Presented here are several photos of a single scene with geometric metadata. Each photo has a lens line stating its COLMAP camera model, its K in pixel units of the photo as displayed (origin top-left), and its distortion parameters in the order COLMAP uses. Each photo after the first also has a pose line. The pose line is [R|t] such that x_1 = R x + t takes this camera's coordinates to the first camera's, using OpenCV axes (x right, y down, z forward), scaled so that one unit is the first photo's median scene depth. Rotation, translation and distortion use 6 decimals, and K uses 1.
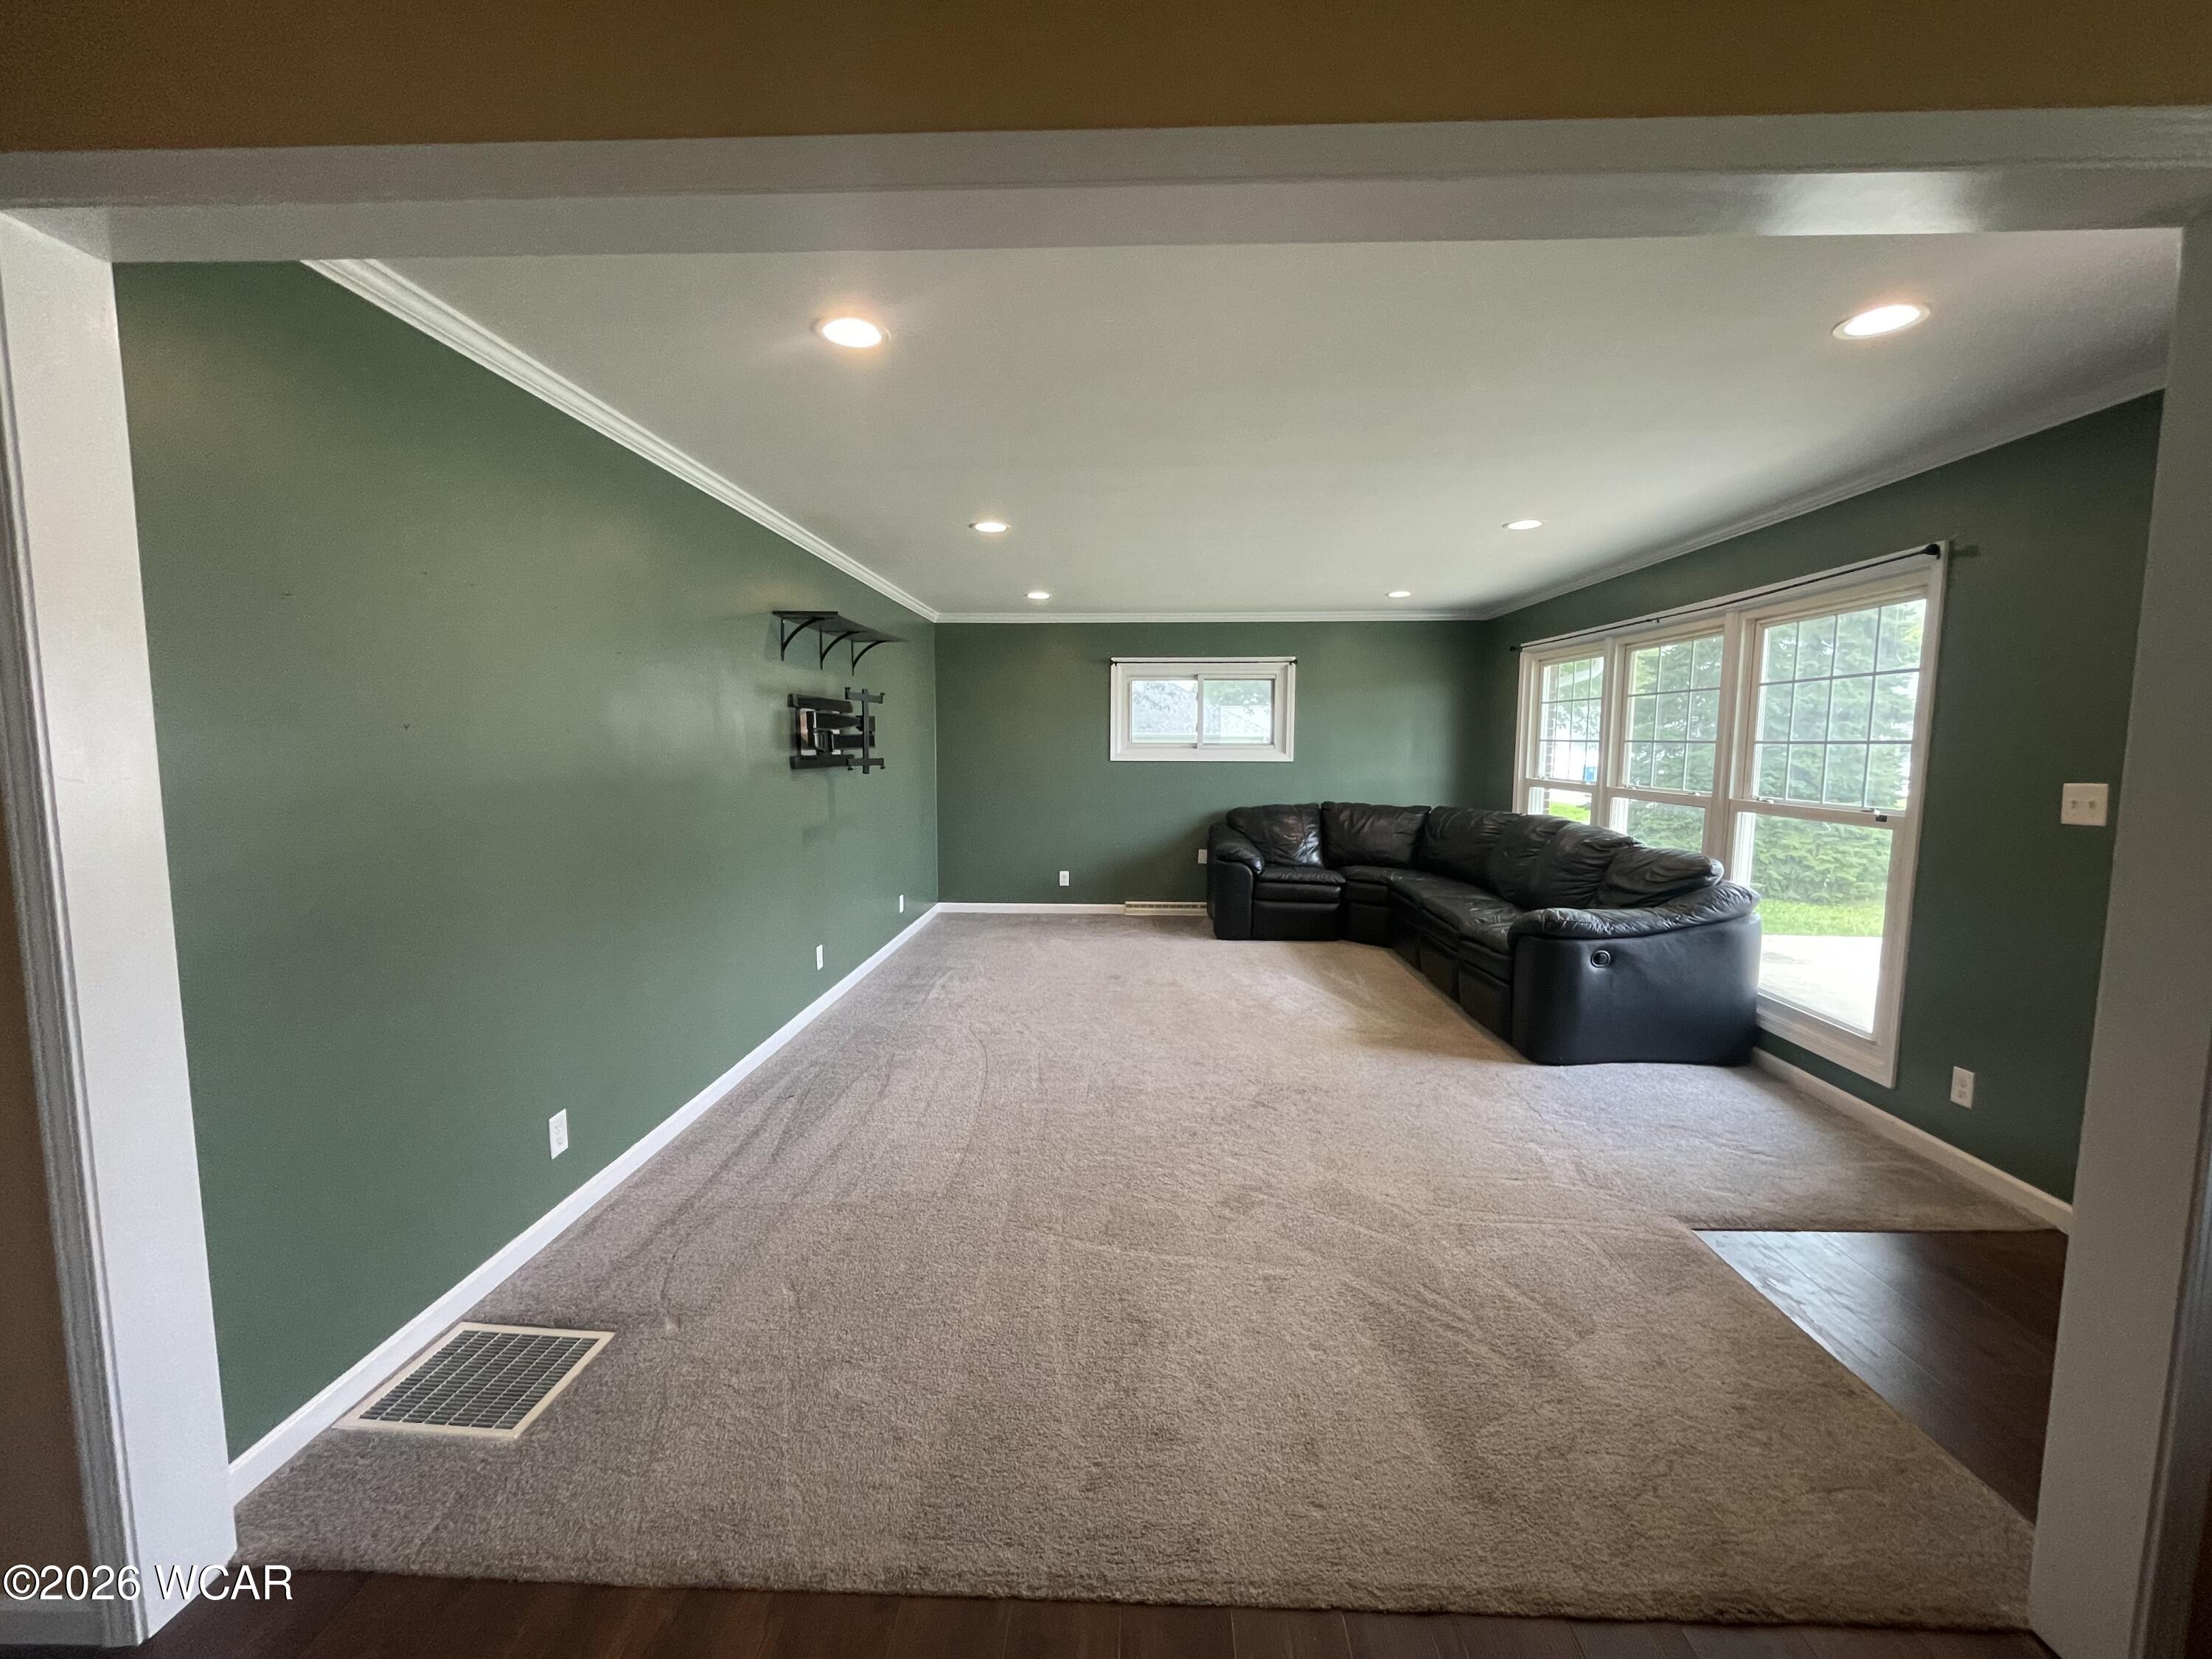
lens RADIAL K [[890.2, 0, 1106.0], [0, 890.2, 829.5], [0, 0, 1]] dist [-0.002307, -0.000126]
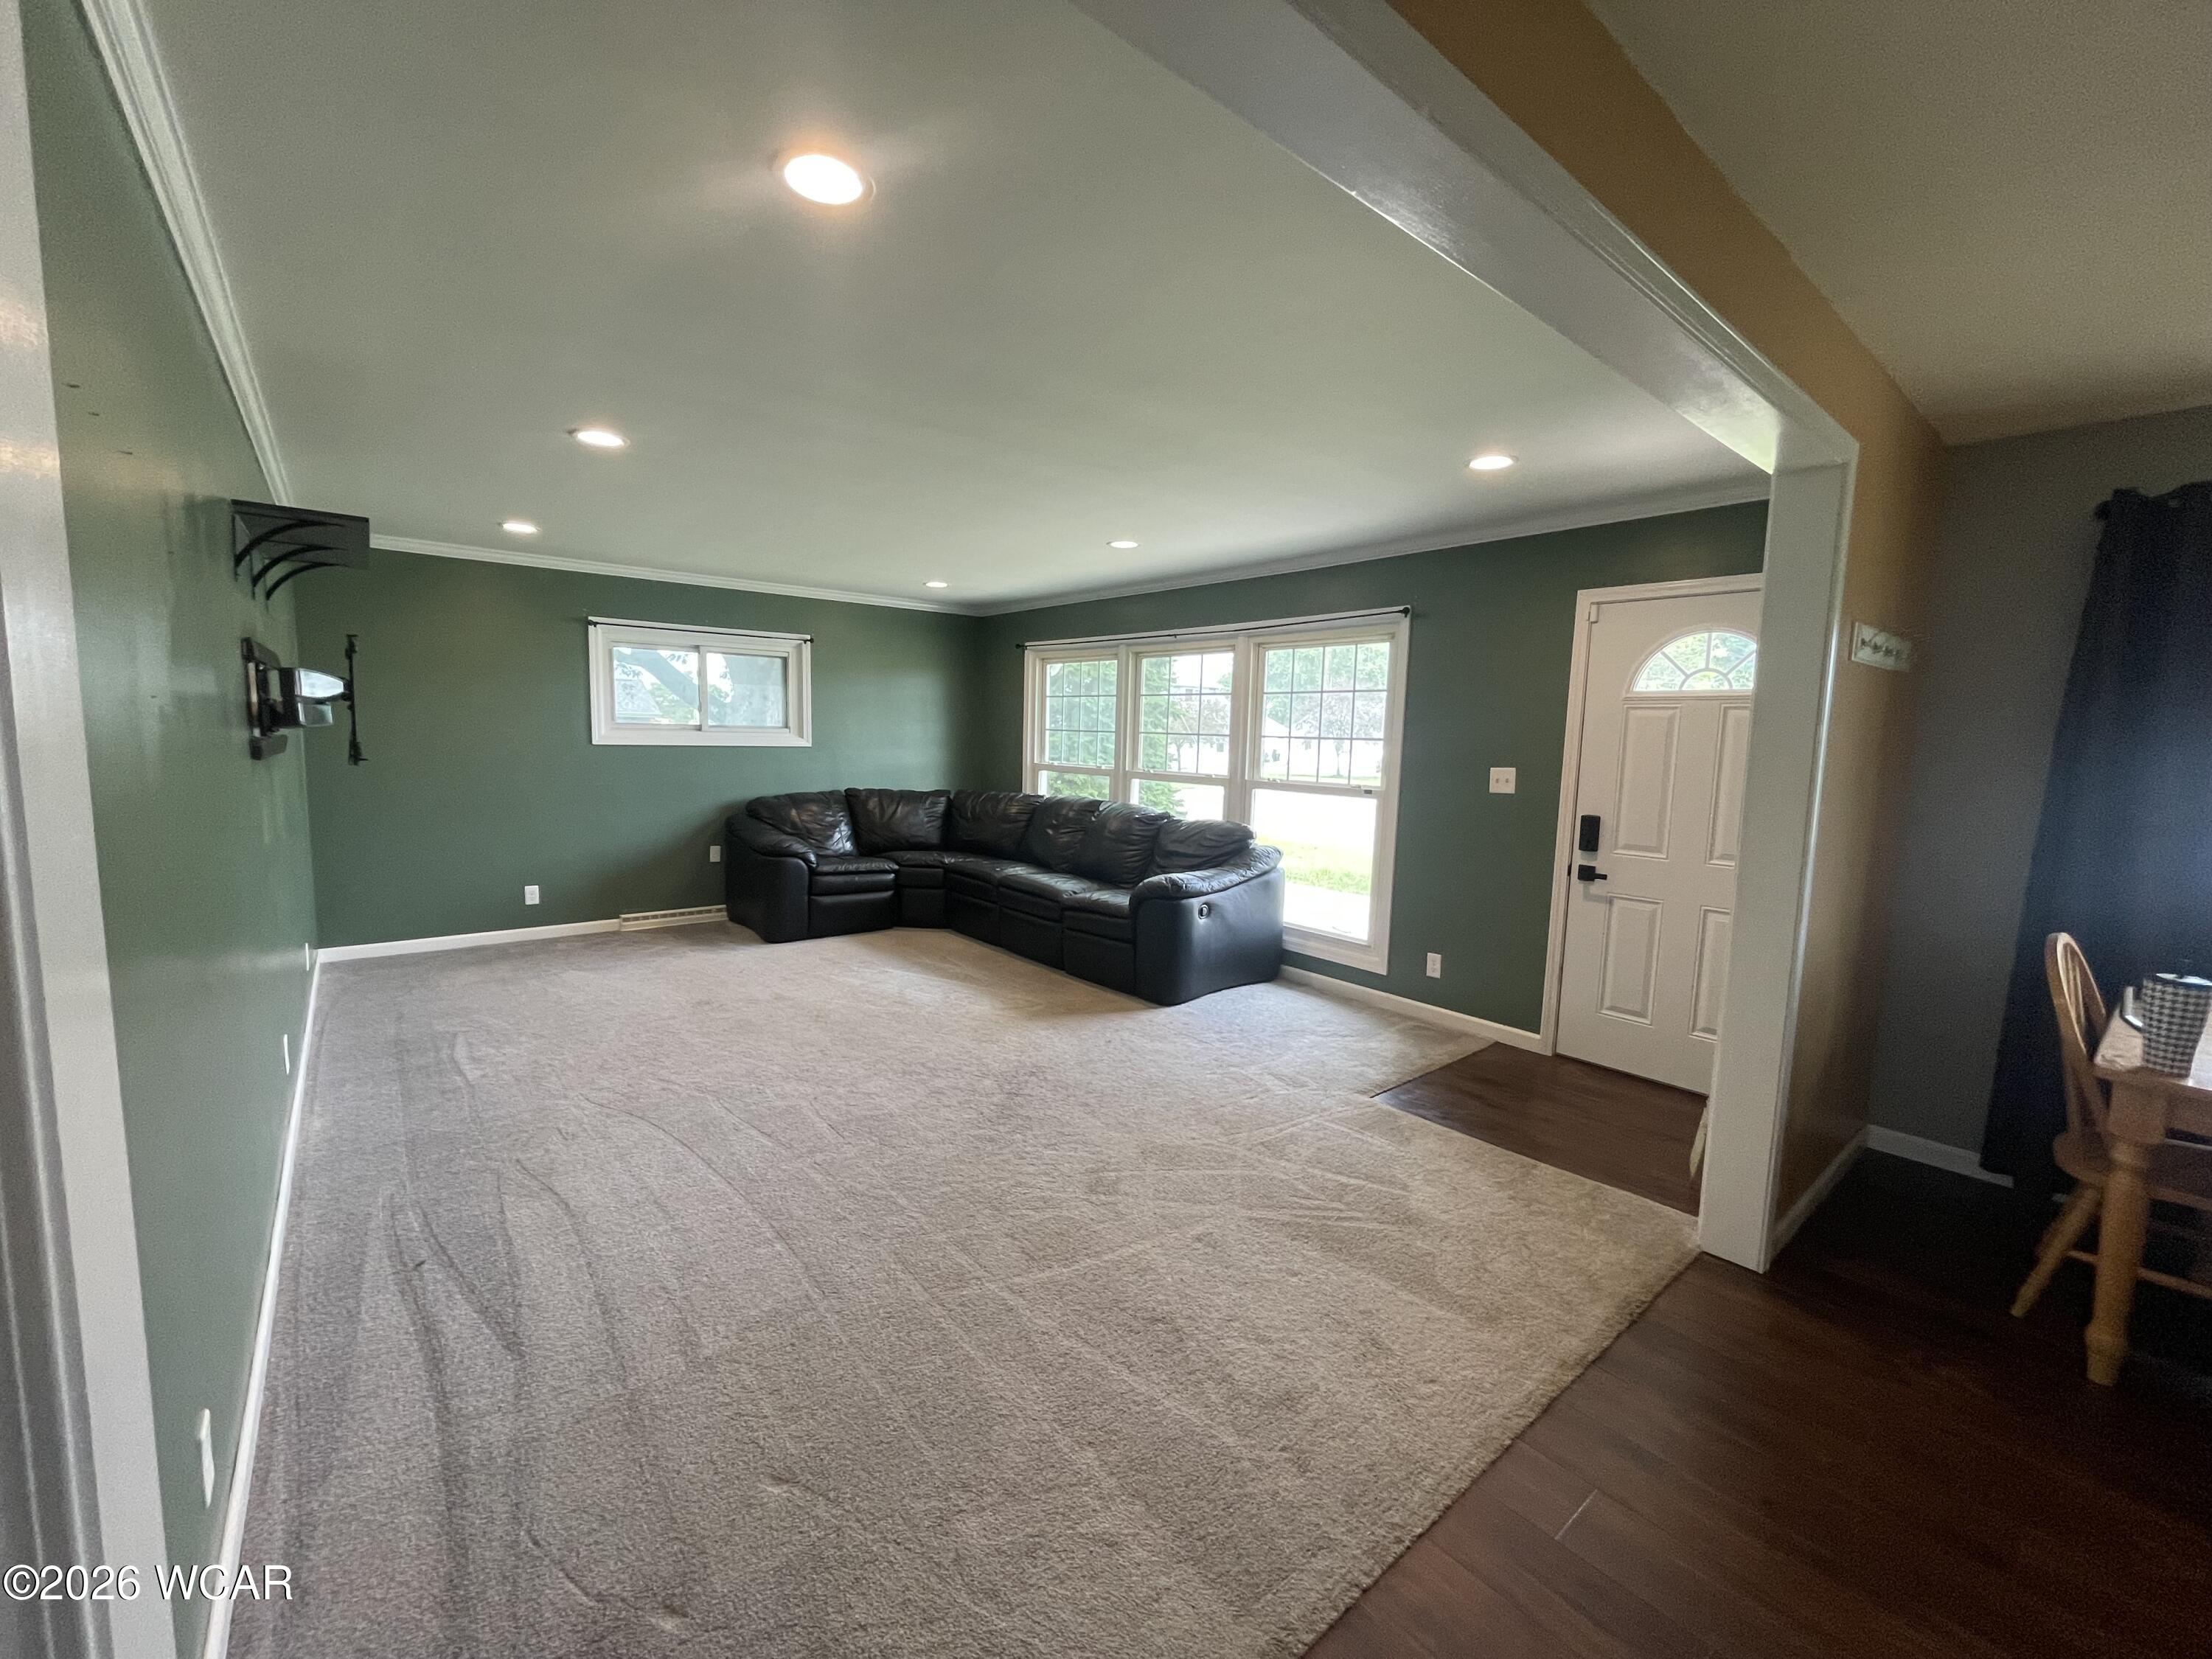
lens RADIAL K [[890.2, 0, 1106.0], [0, 890.2, 829.5], [0, 0, 1]] dist [-0.002307, -0.000126]
pose [[0.752275, -0.055984, 0.656466, -0.334103], [0.042248, 0.998432, 0.036734, -0.018388], [-0.657493, 0.000100, 0.753460, 0.152904]]
